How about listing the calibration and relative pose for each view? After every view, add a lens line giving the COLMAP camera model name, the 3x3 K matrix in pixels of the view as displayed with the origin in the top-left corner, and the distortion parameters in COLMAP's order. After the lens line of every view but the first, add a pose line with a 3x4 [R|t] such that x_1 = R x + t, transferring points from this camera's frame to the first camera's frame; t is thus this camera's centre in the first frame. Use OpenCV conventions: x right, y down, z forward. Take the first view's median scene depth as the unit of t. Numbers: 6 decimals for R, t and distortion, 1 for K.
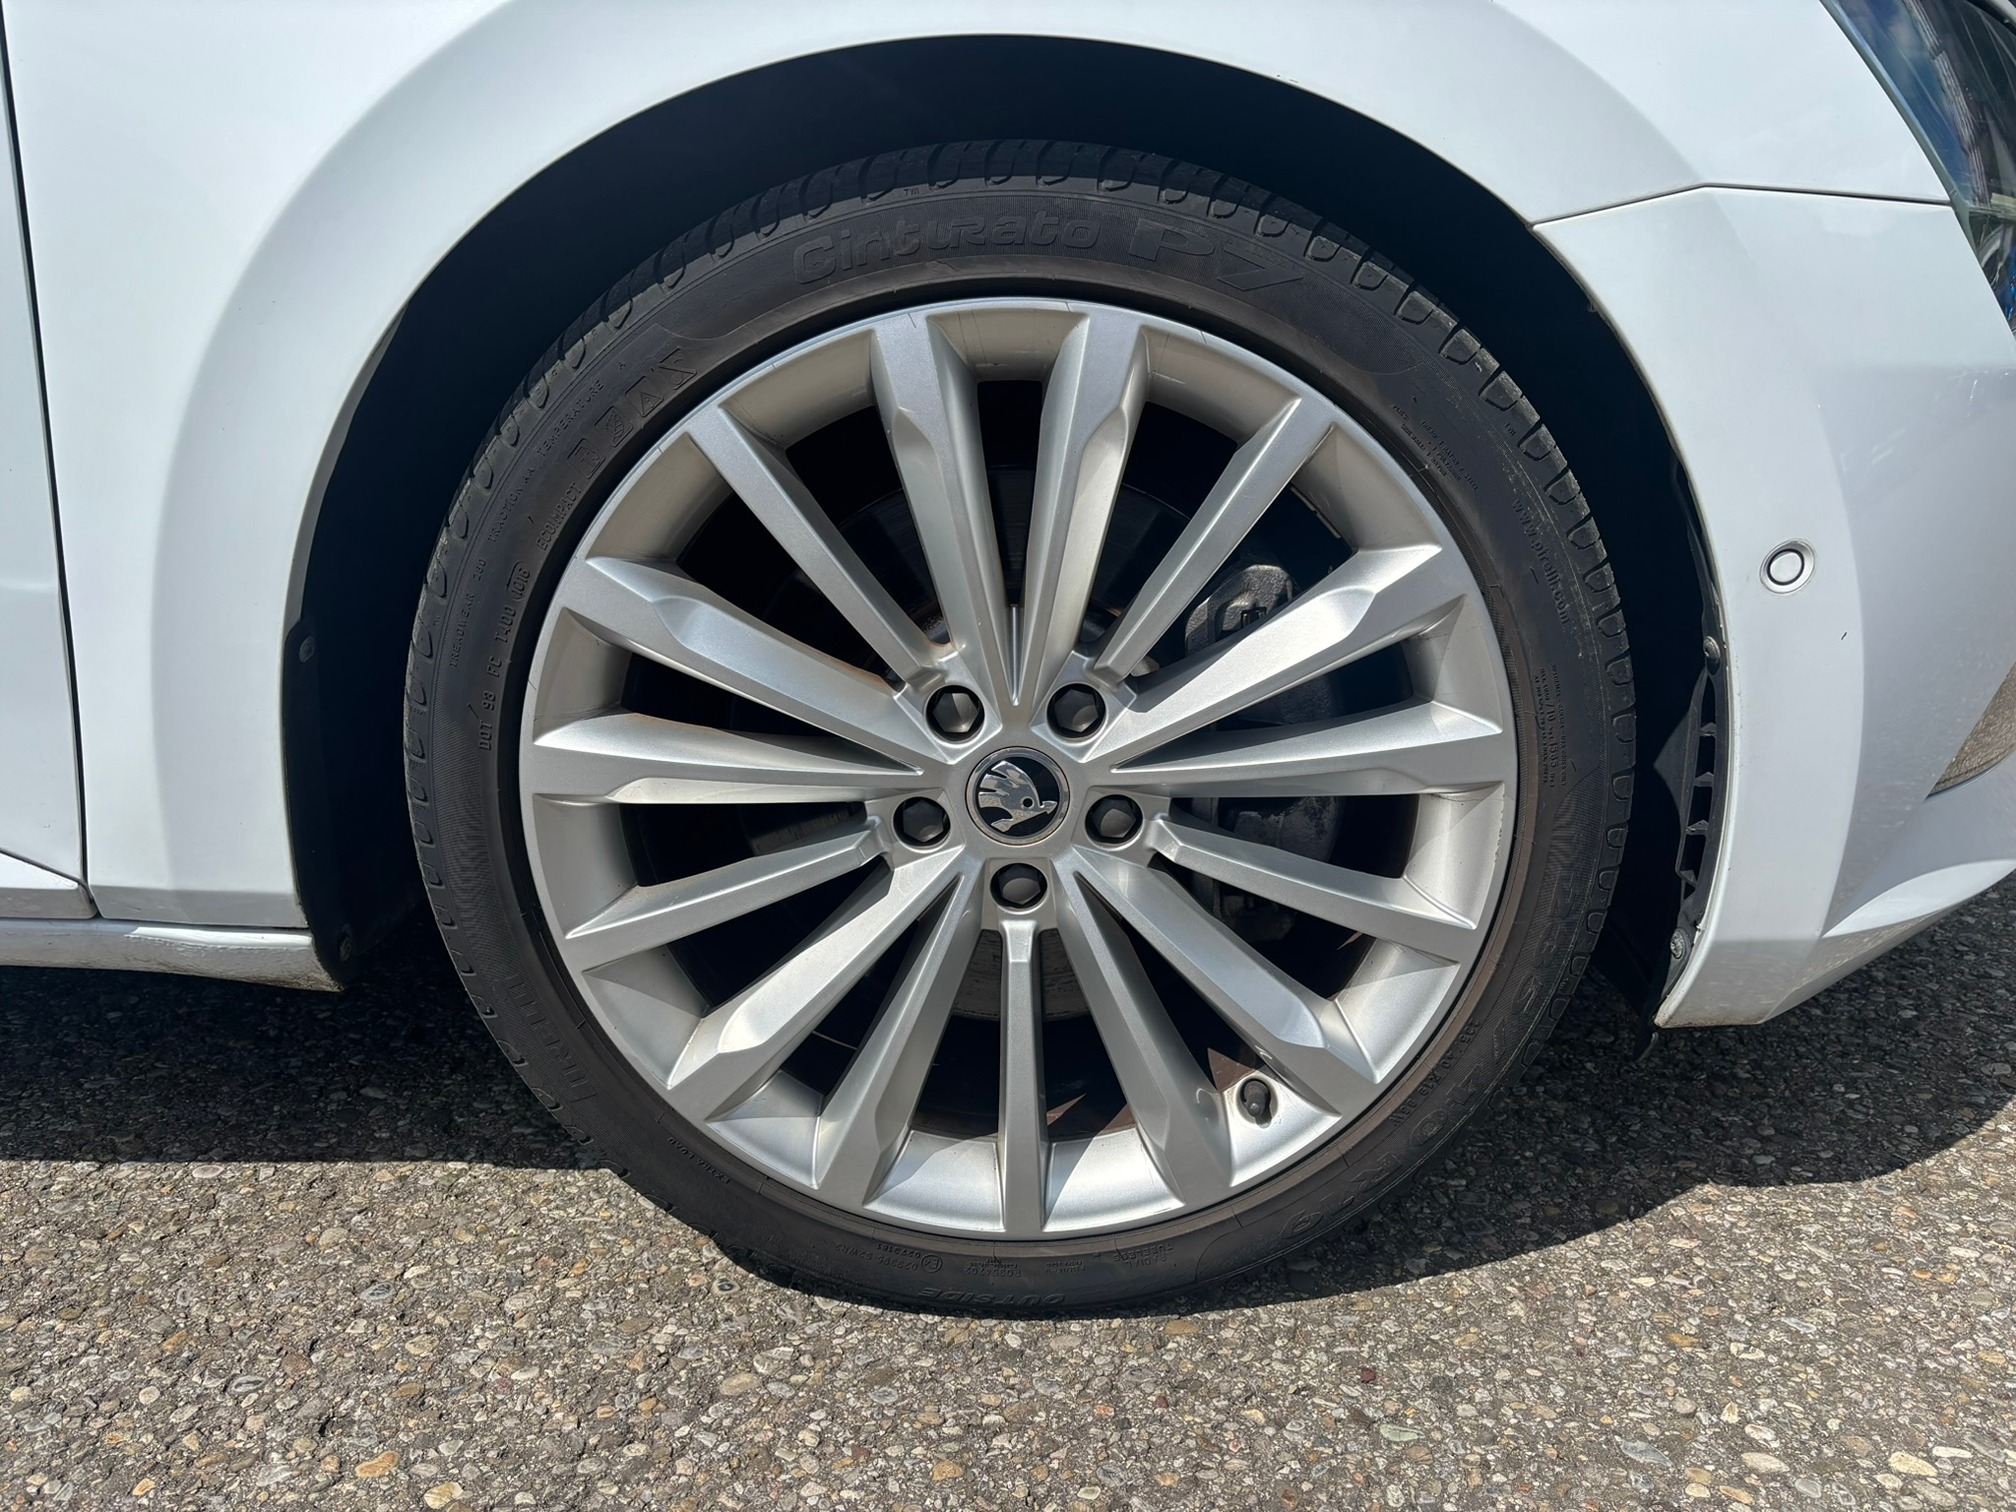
lens RADIAL K [[1484.2, 0, 1063.7], [0, 1484.2, 703.6], [0, 0, 1]] dist [0.008818, 0.006581]
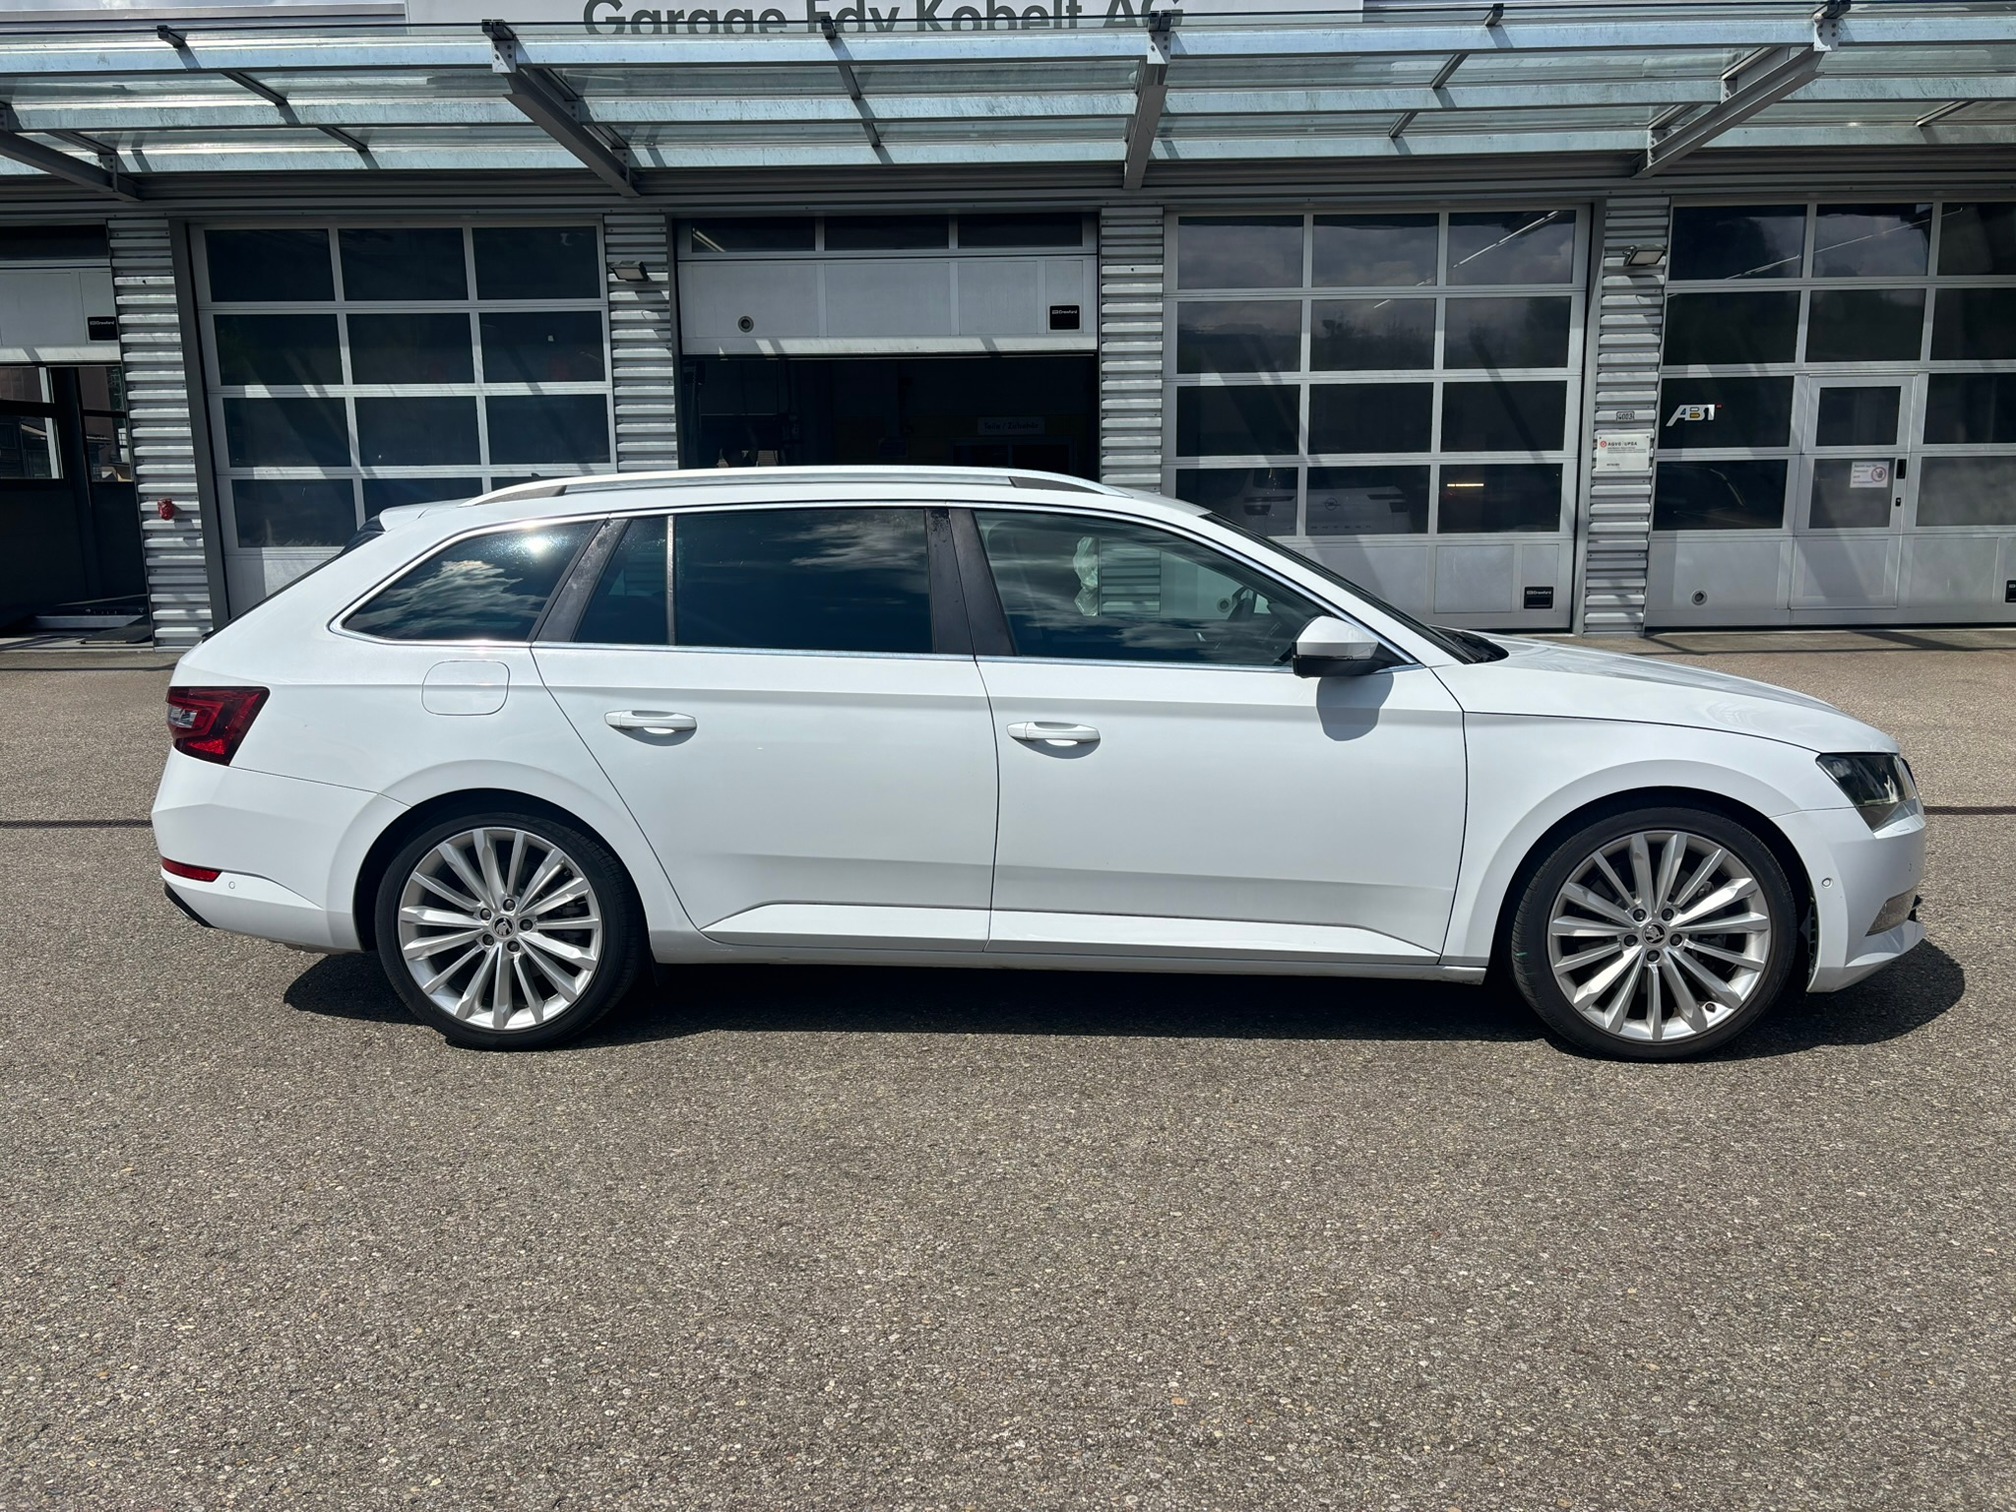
lens RADIAL K [[1484.2, 0, 1063.7], [0, 1484.2, 703.6], [0, 0, 1]] dist [0.008818, 0.006581]
pose [[0.998066, -0.016937, -0.059807, -1.509072], [0.006654, 0.985745, -0.168115, 0.118300], [0.061802, 0.167392, 0.983951, -3.586545]]
